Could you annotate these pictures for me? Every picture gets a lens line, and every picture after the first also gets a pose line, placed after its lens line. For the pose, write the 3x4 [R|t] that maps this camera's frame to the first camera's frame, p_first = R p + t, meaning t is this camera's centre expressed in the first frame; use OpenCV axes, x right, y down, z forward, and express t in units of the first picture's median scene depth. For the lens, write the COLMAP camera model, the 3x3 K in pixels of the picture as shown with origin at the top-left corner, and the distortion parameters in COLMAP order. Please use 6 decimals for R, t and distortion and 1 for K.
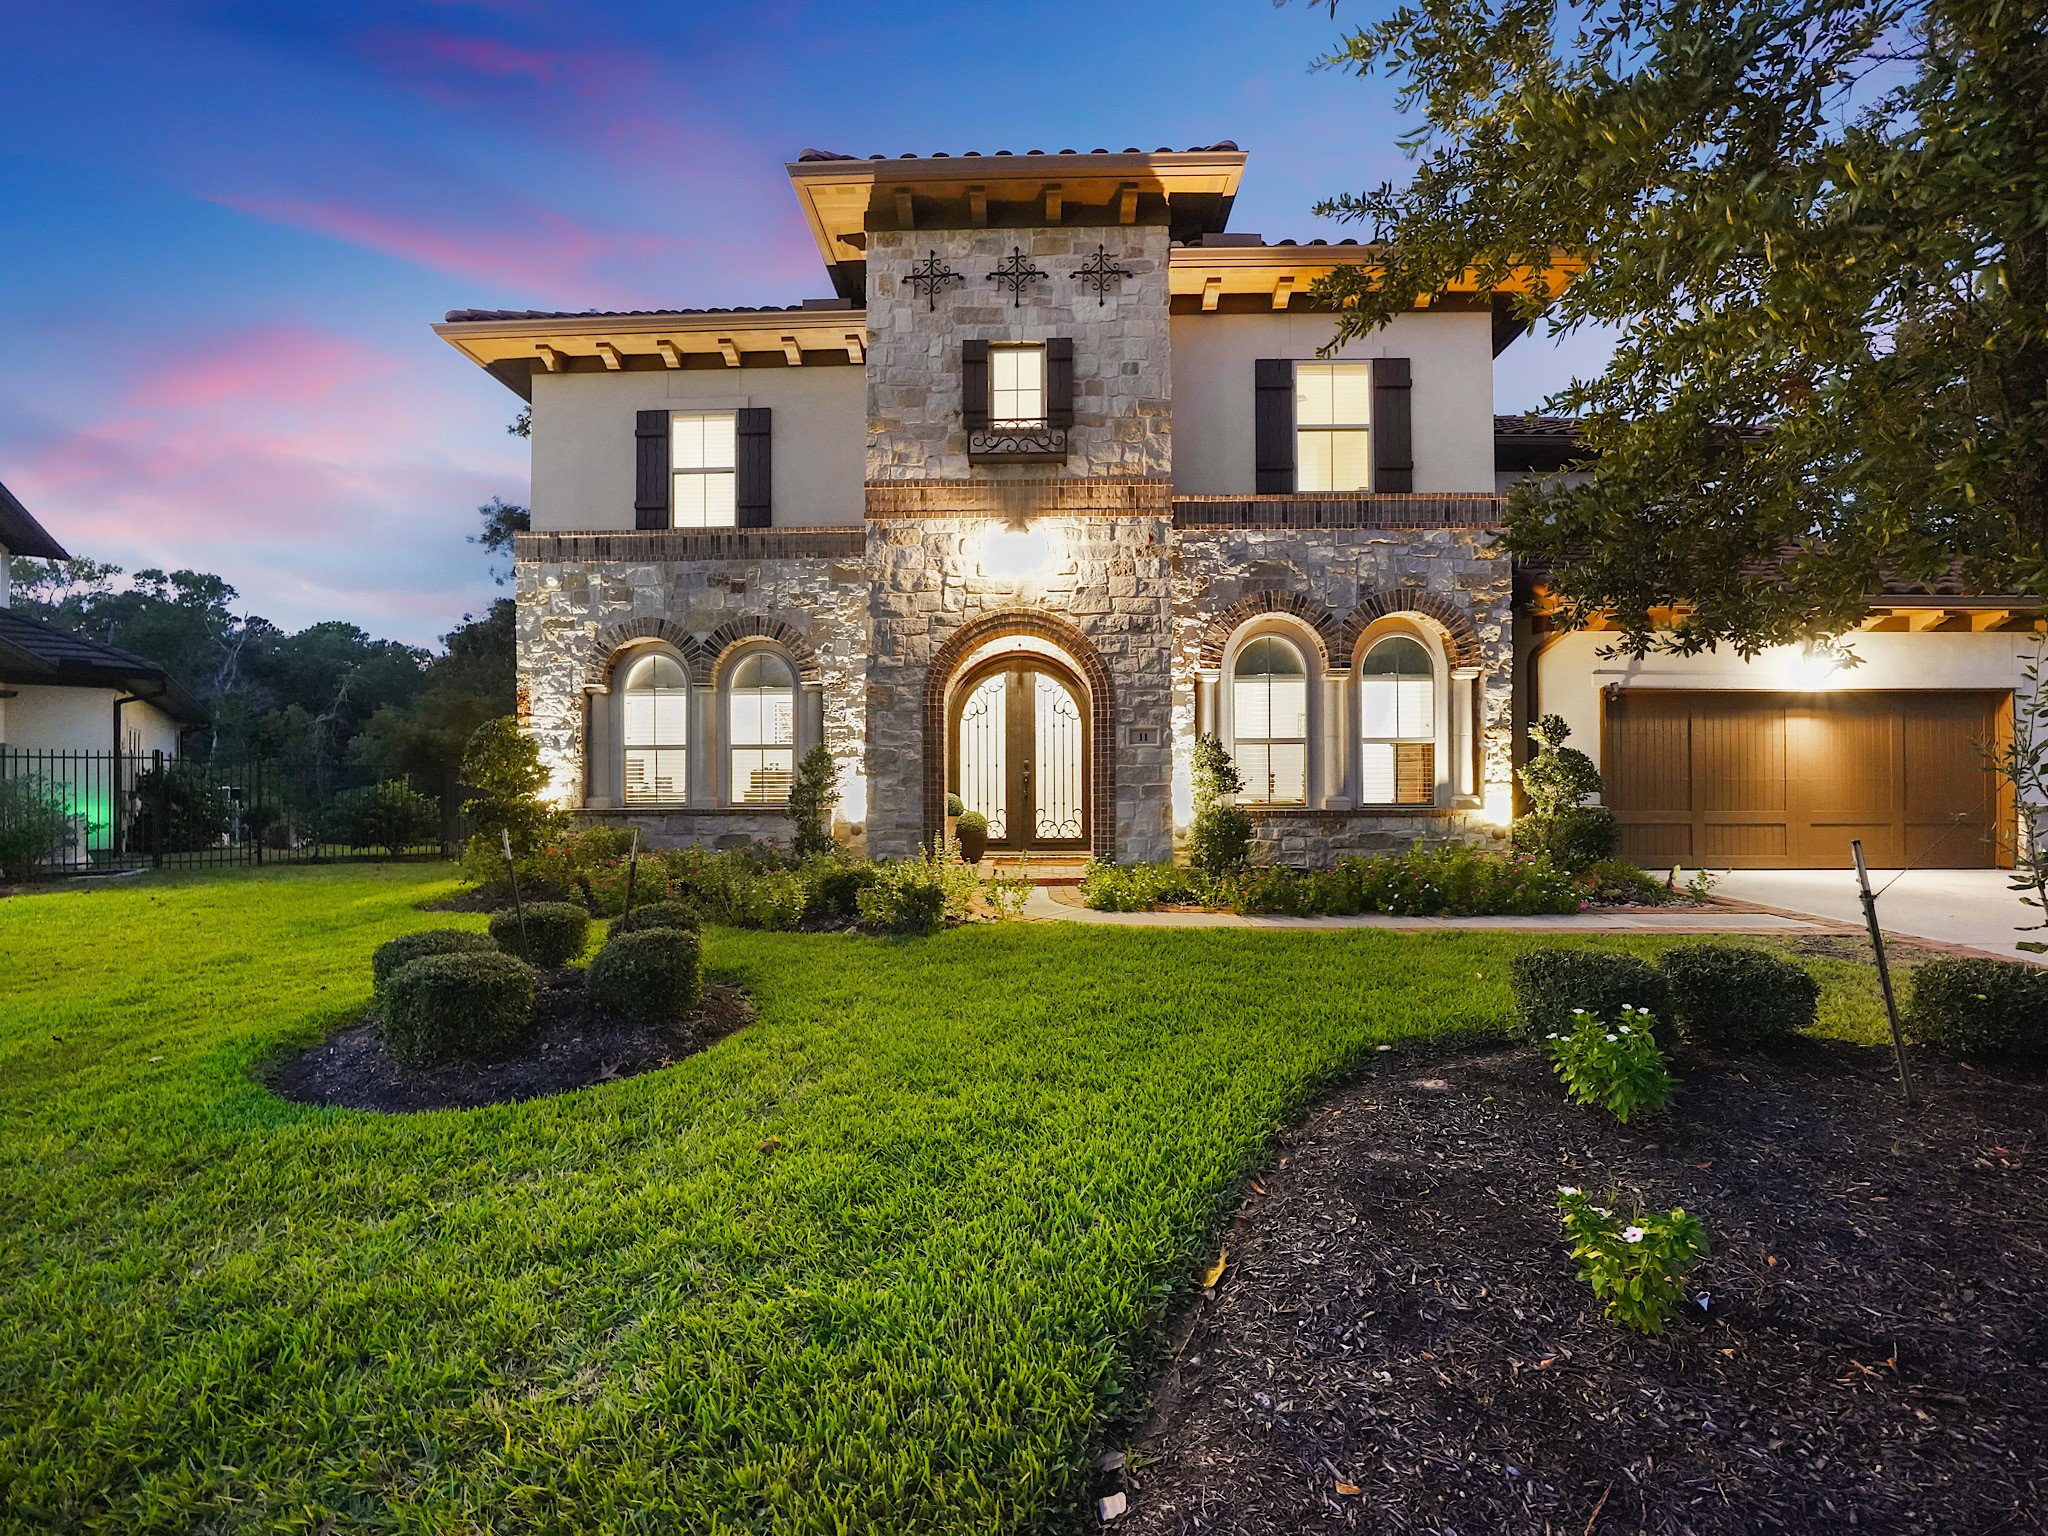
lens RADIAL K [[797.8, 0, 1015.5], [0, 797.8, 770.4], [0, 0, 1]] dist [-0.012766, 0.000112]
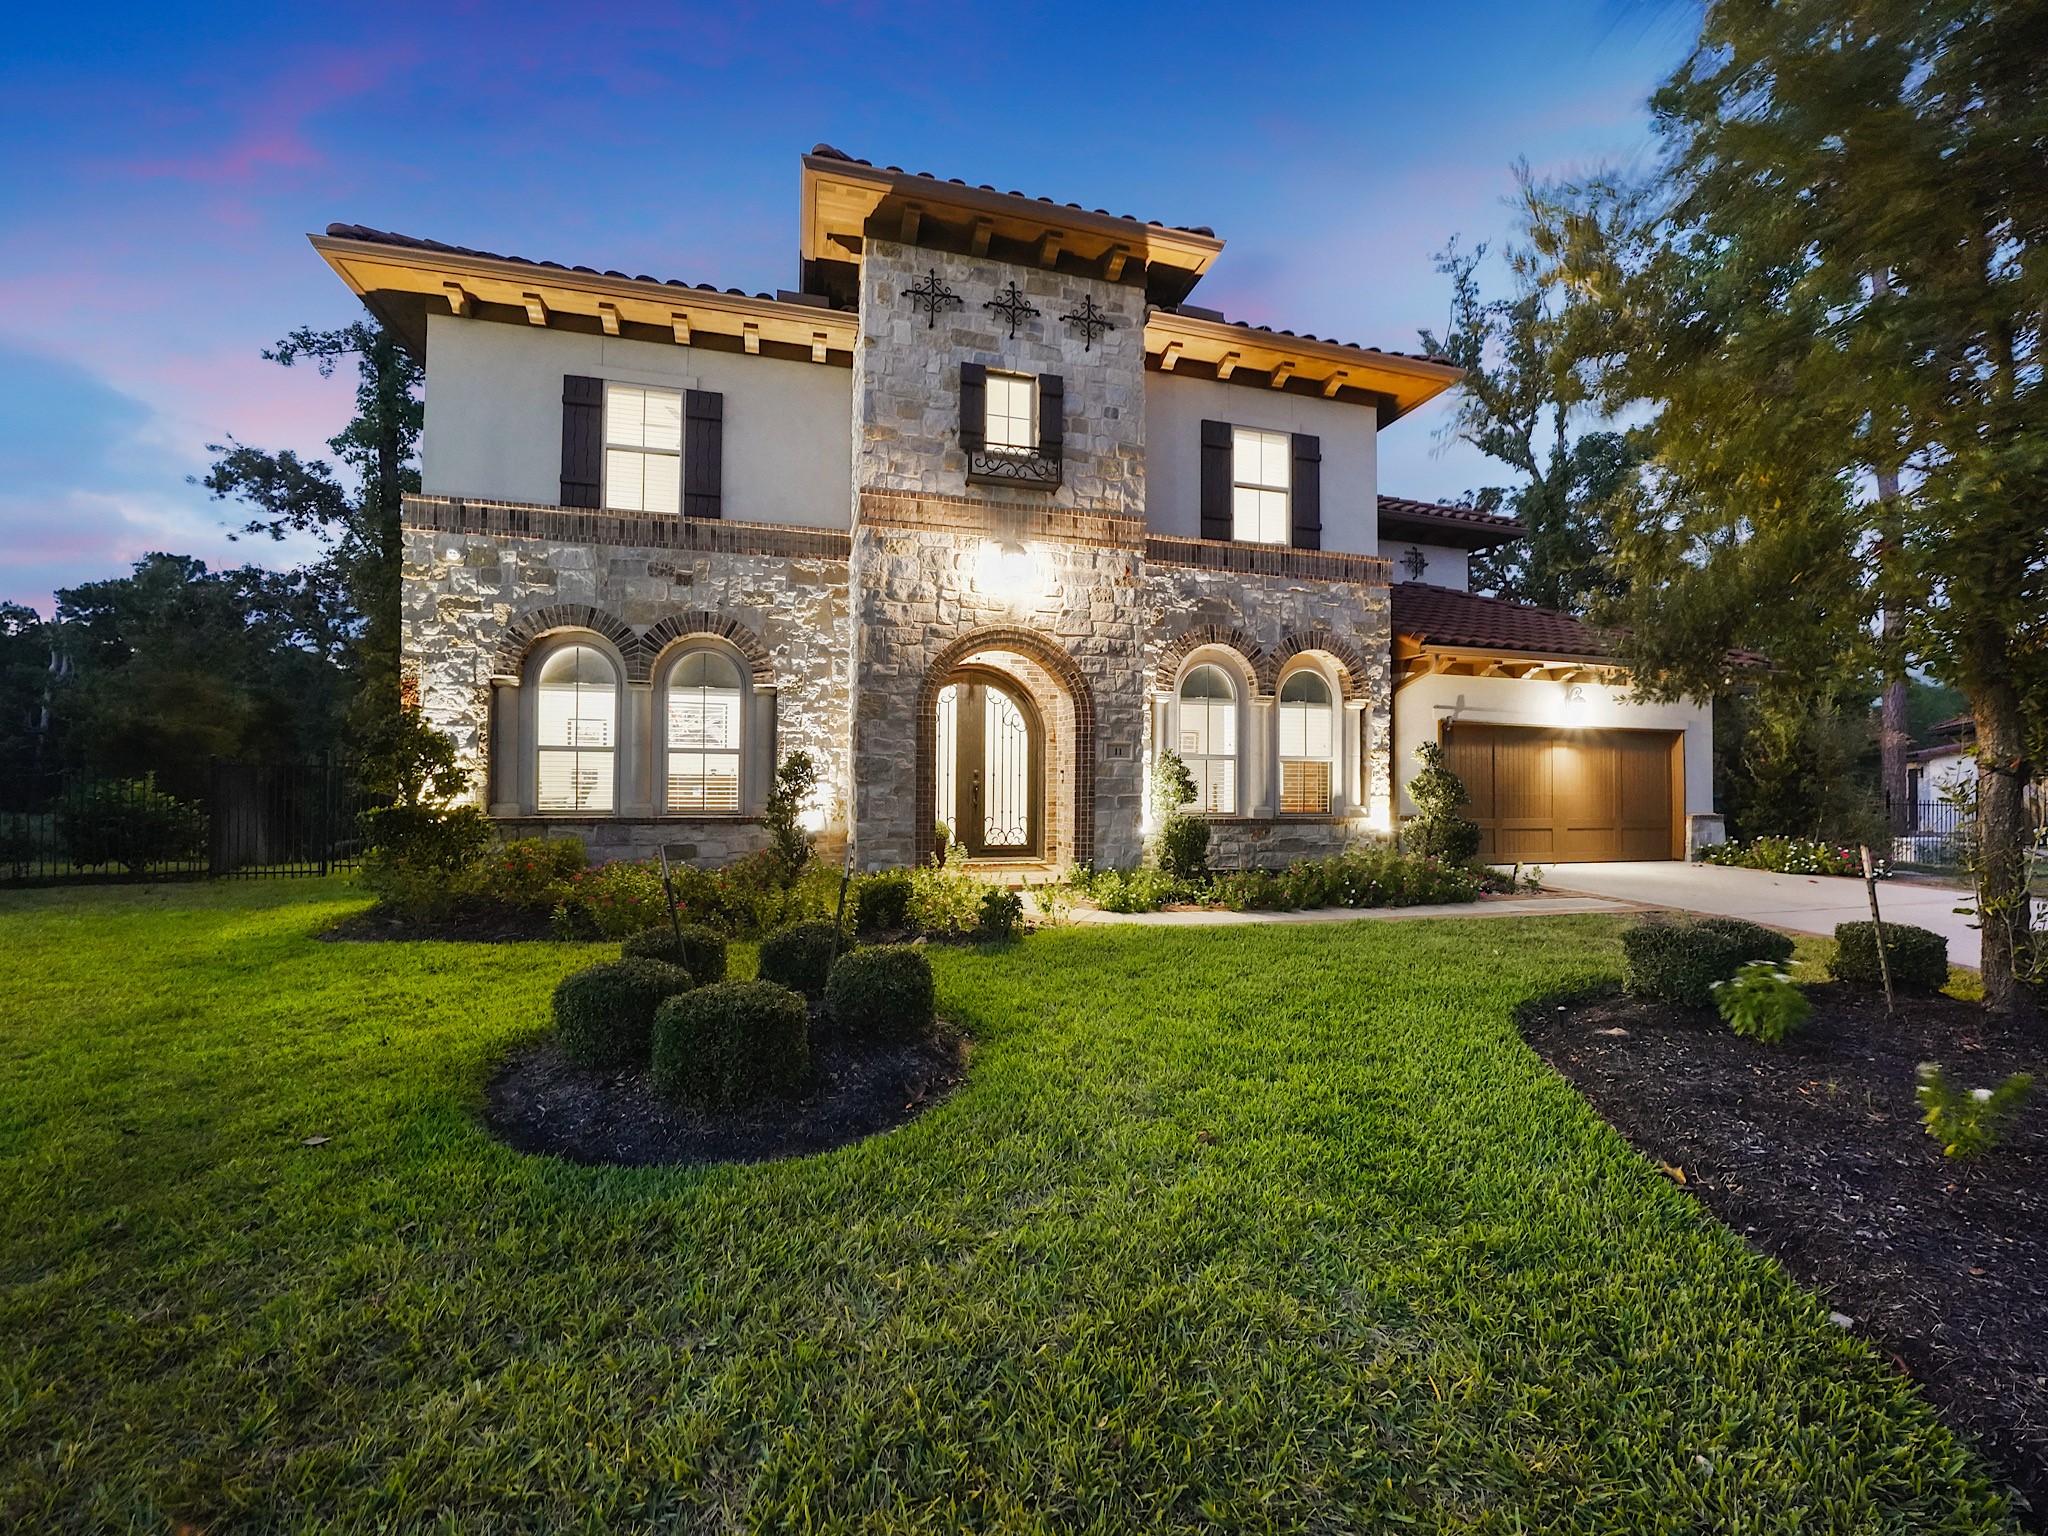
lens RADIAL K [[781.6, 0, 1024.0], [0, 781.6, 768.0], [0, 0, 1]] dist [-0.015012, -0.000013]
pose [[0.958358, 0.017548, 0.285030, -0.263989], [-0.014694, 0.999818, -0.012146, -0.004490], [-0.285191, 0.007452, 0.958442, 0.015247]]
